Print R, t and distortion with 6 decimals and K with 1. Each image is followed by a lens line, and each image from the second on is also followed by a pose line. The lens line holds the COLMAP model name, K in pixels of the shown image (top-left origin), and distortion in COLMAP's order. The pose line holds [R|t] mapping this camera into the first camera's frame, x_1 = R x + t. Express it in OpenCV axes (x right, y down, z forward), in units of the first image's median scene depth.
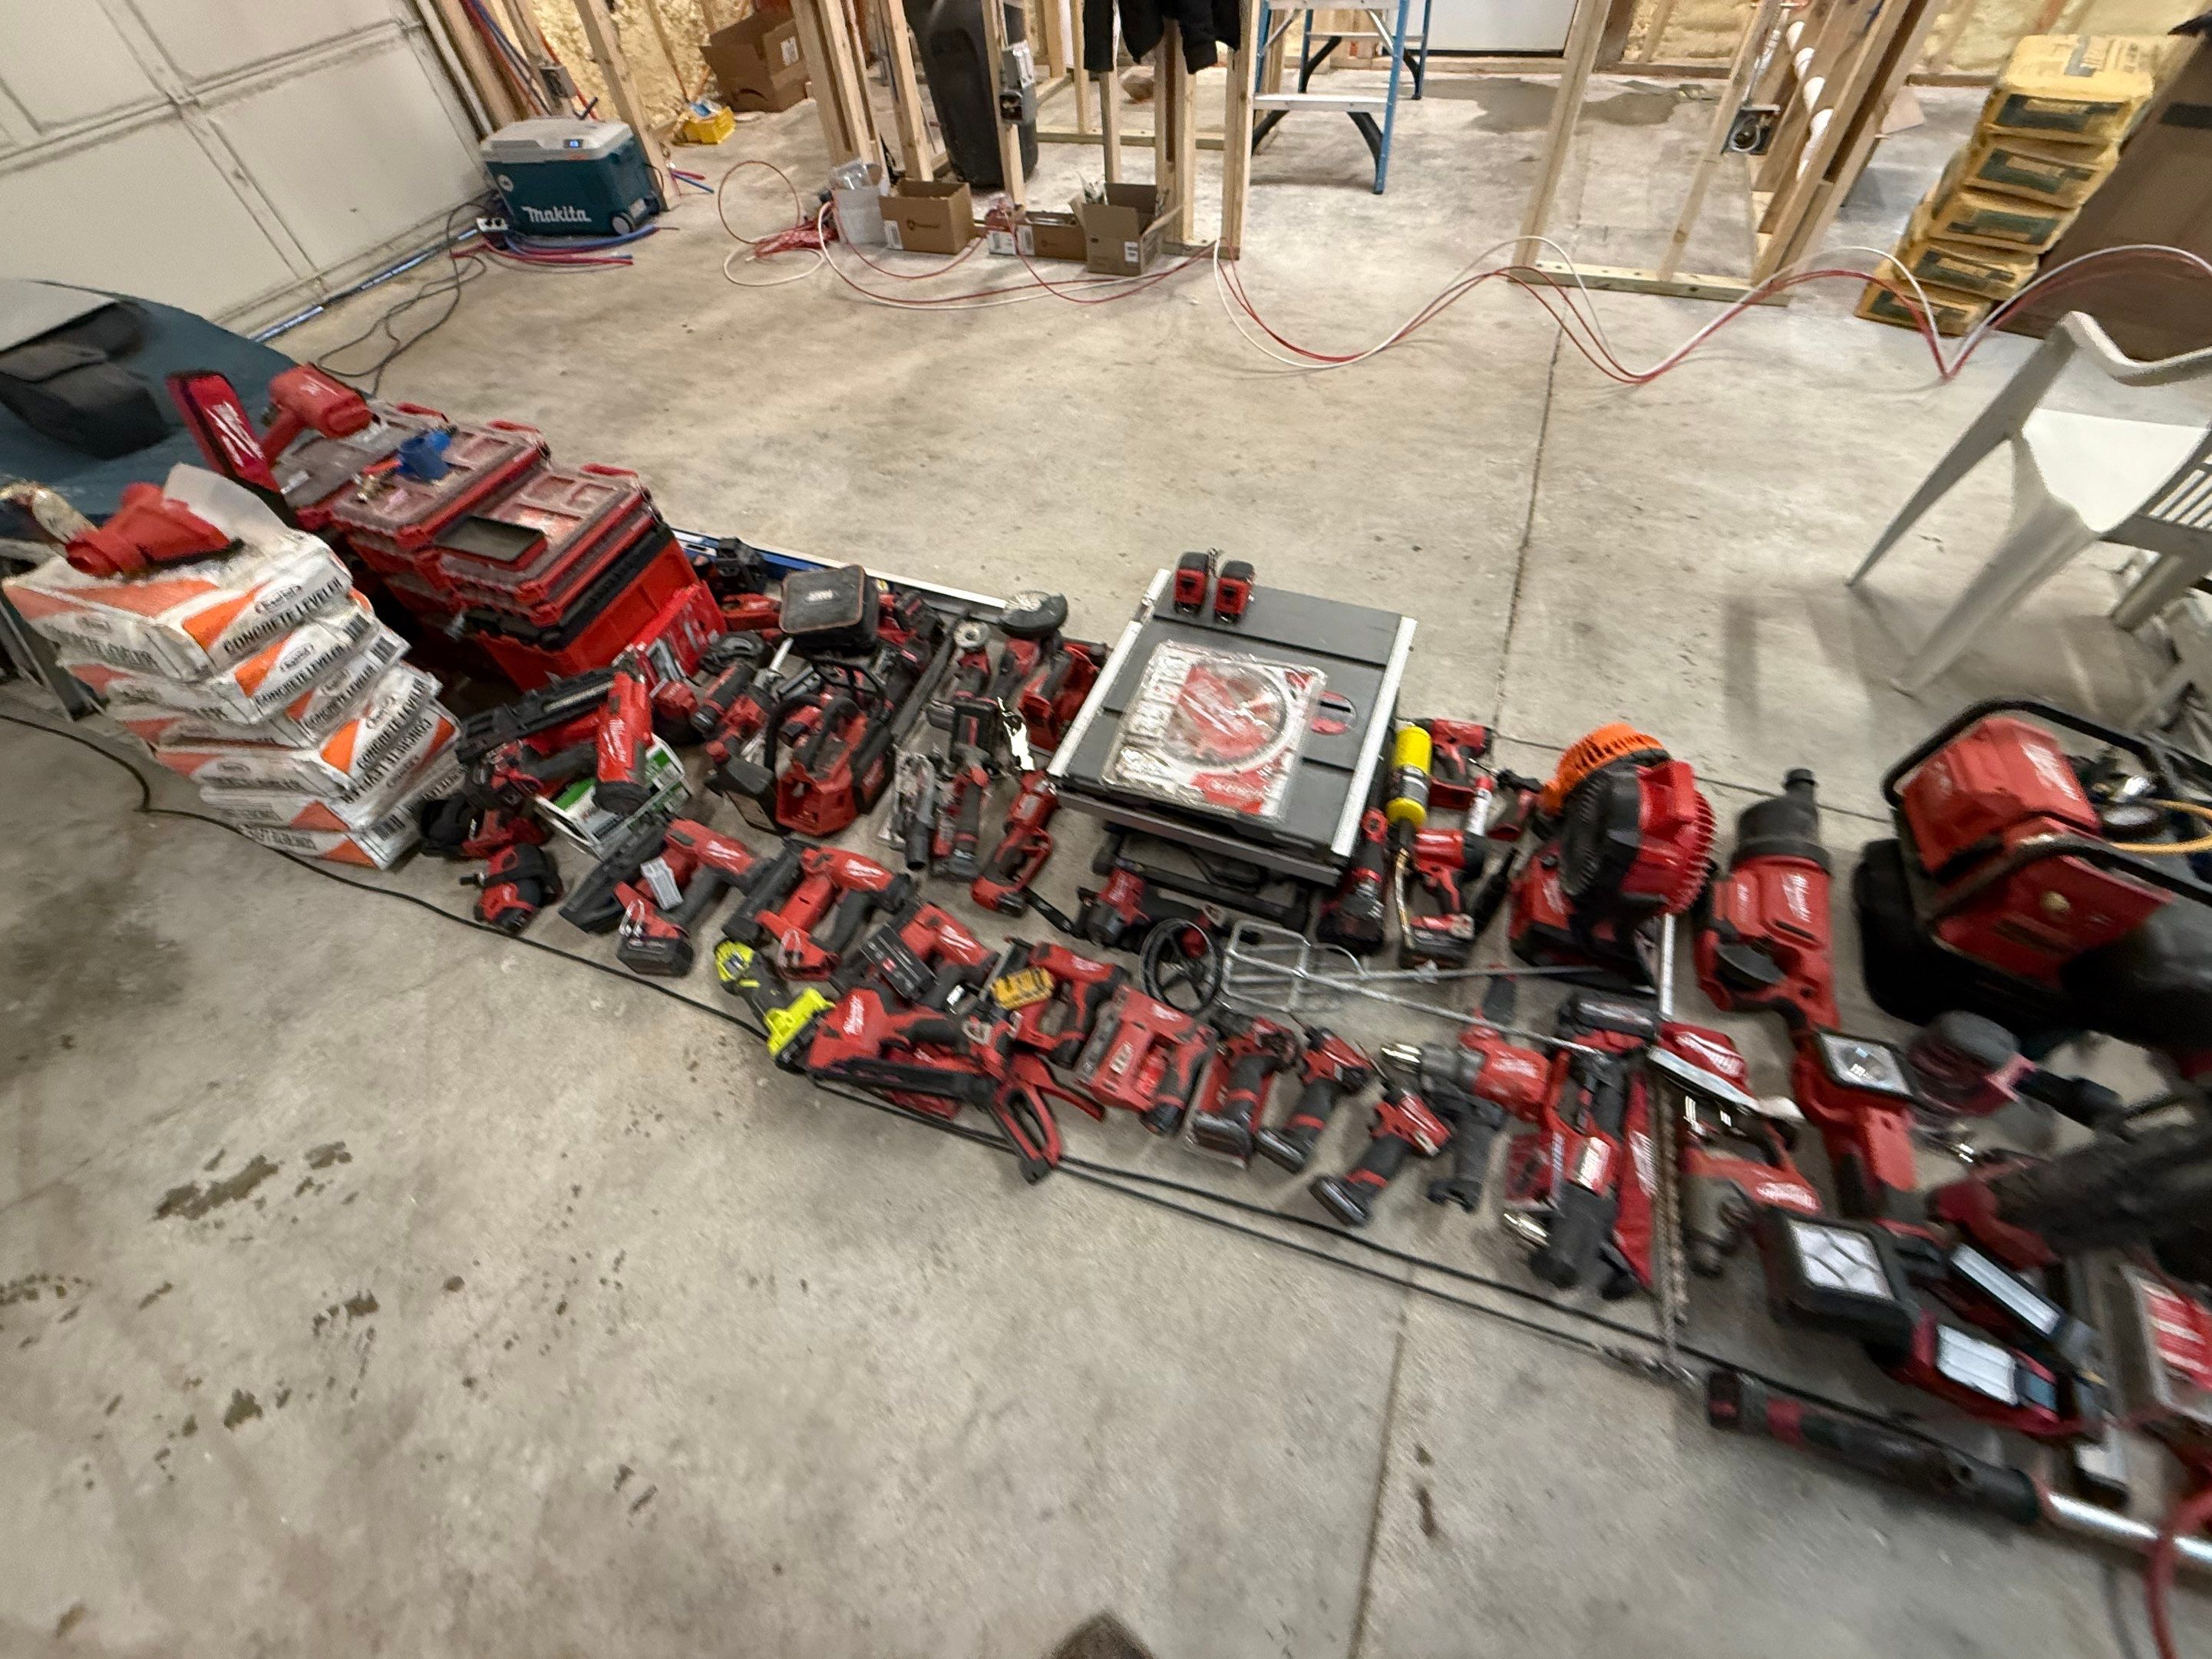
lens RADIAL K [[876.0, 0, 1128.8], [0, 876.0, 825.0], [0, 0, 1]] dist [0.000235, -0.000341]
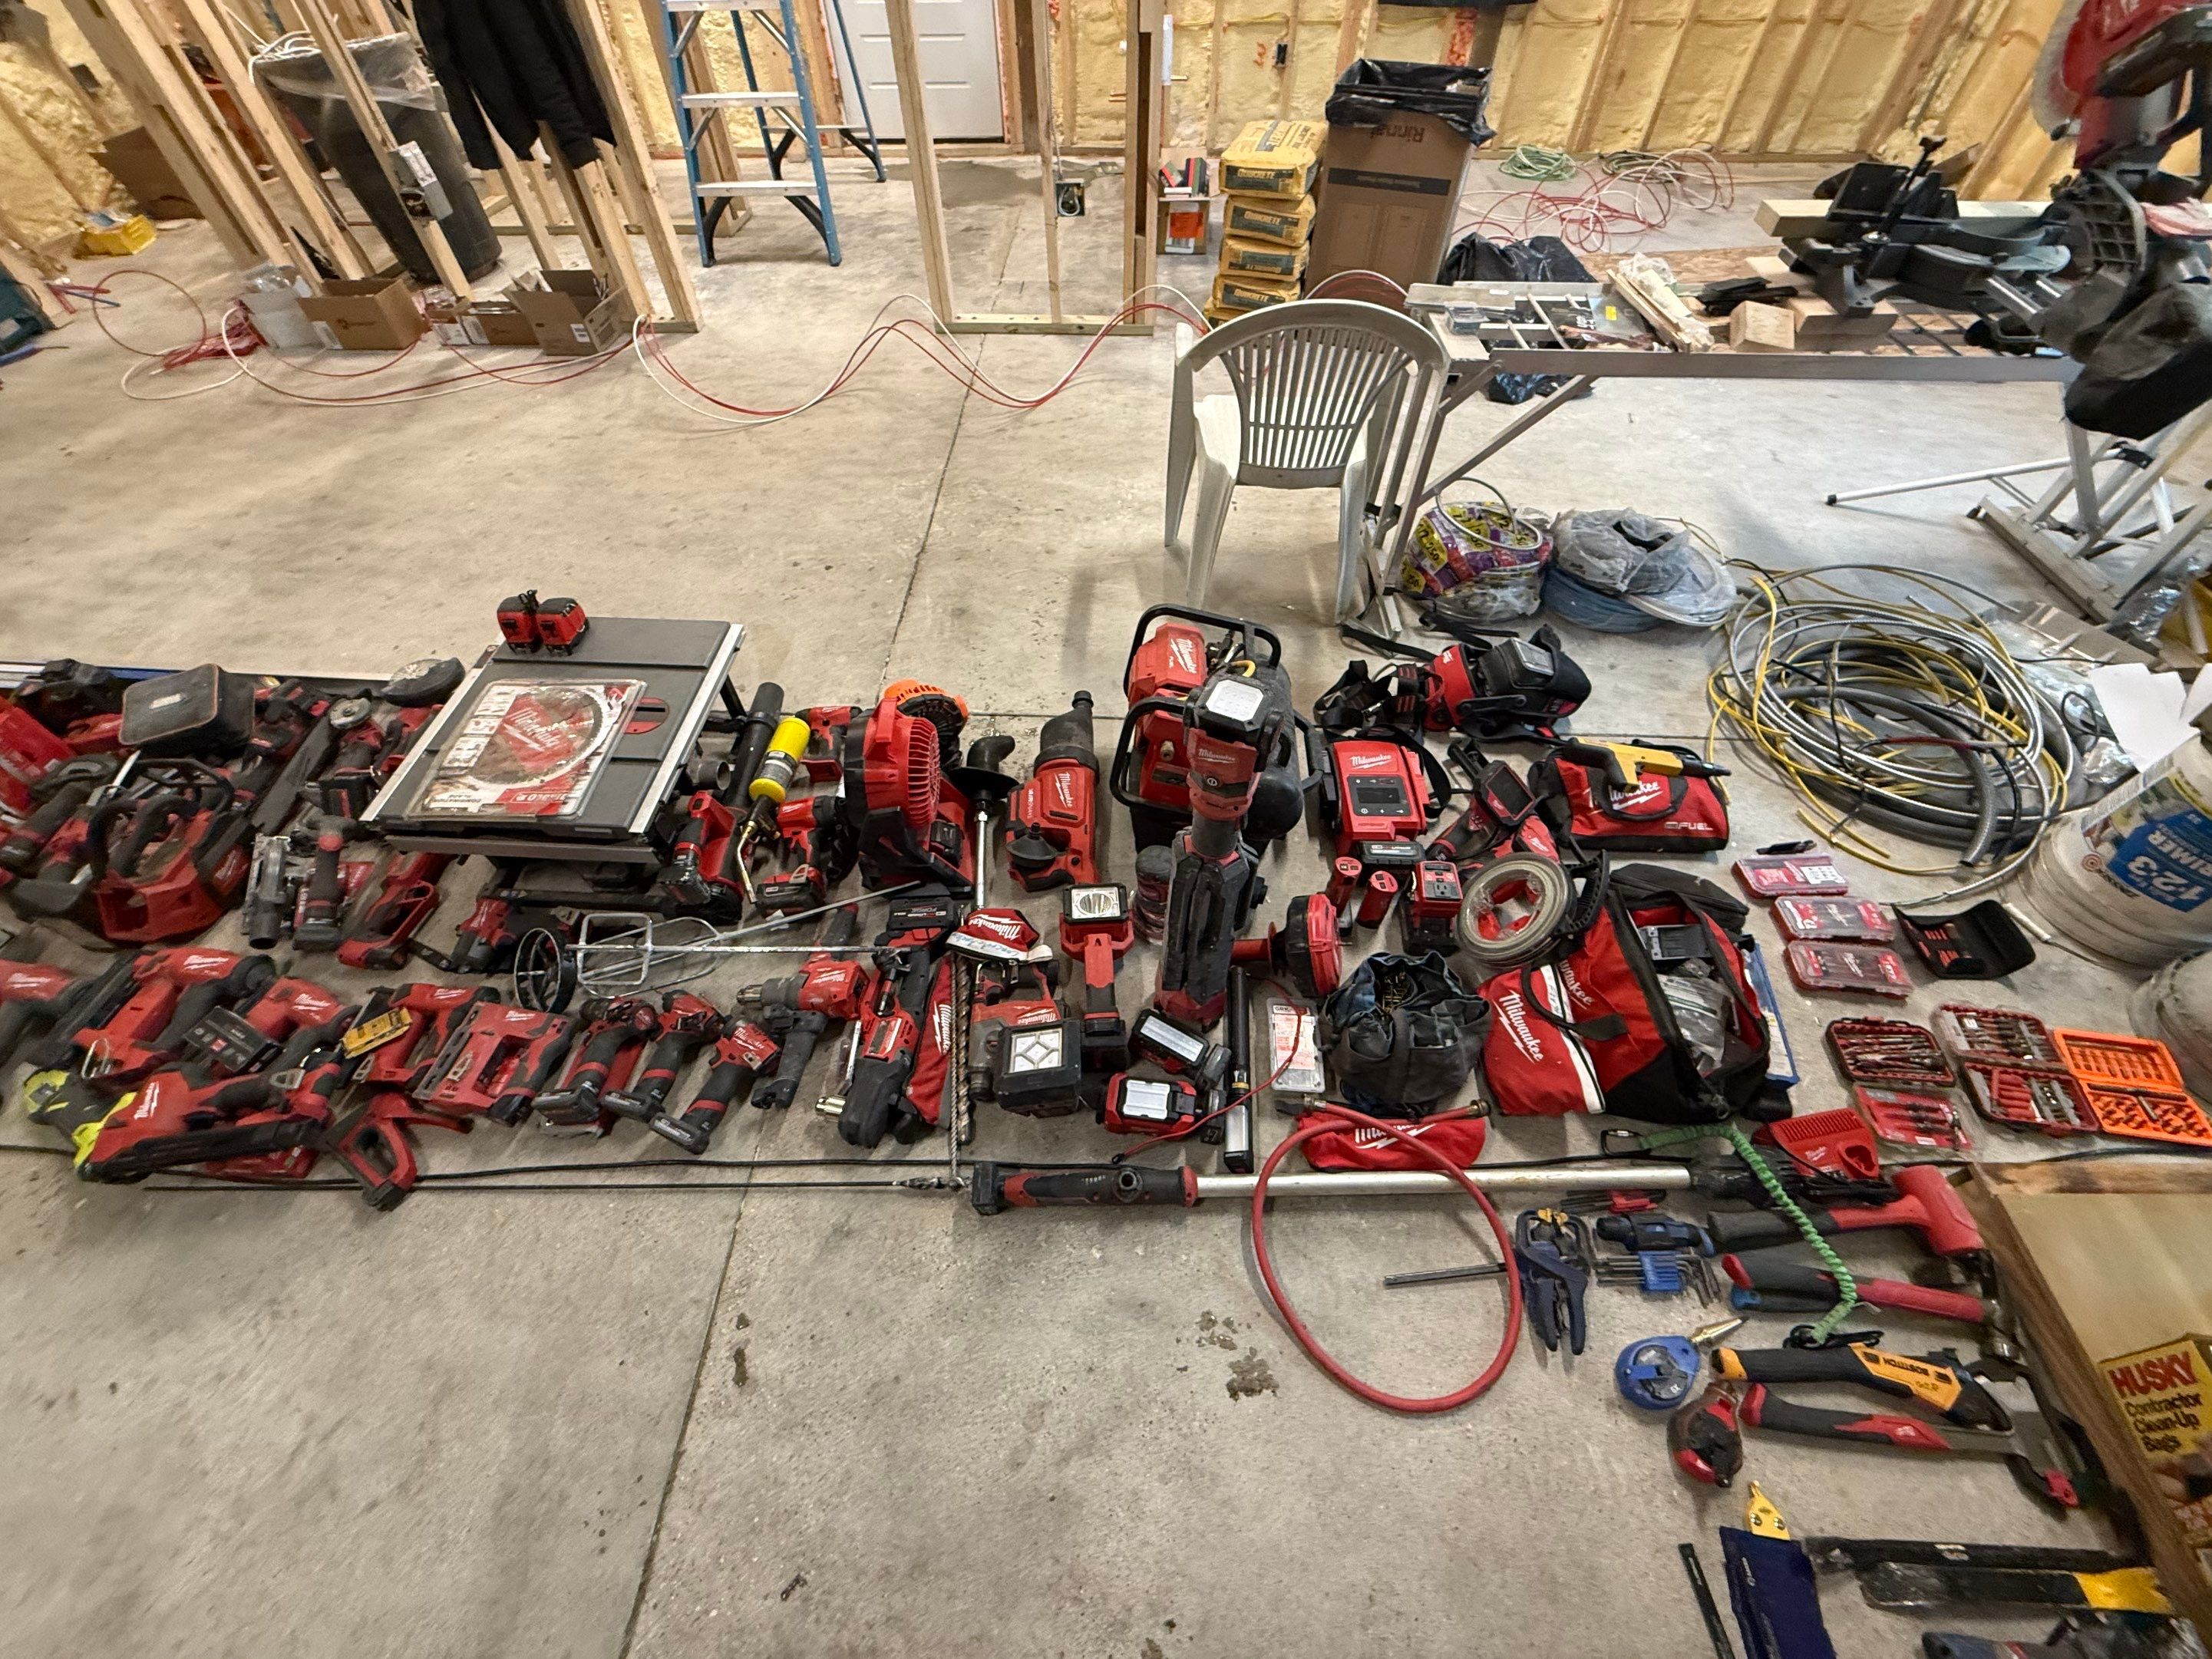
lens RADIAL K [[876.0, 0, 1206.6], [0, 876.0, 828.6], [0, 0, 1]] dist [0.000235, -0.000341]
pose [[0.946454, -0.212921, 0.242670, 0.550455], [0.225761, 0.973834, -0.026056, 0.185005], [-0.230773, 0.079446, 0.969759, -0.215471]]
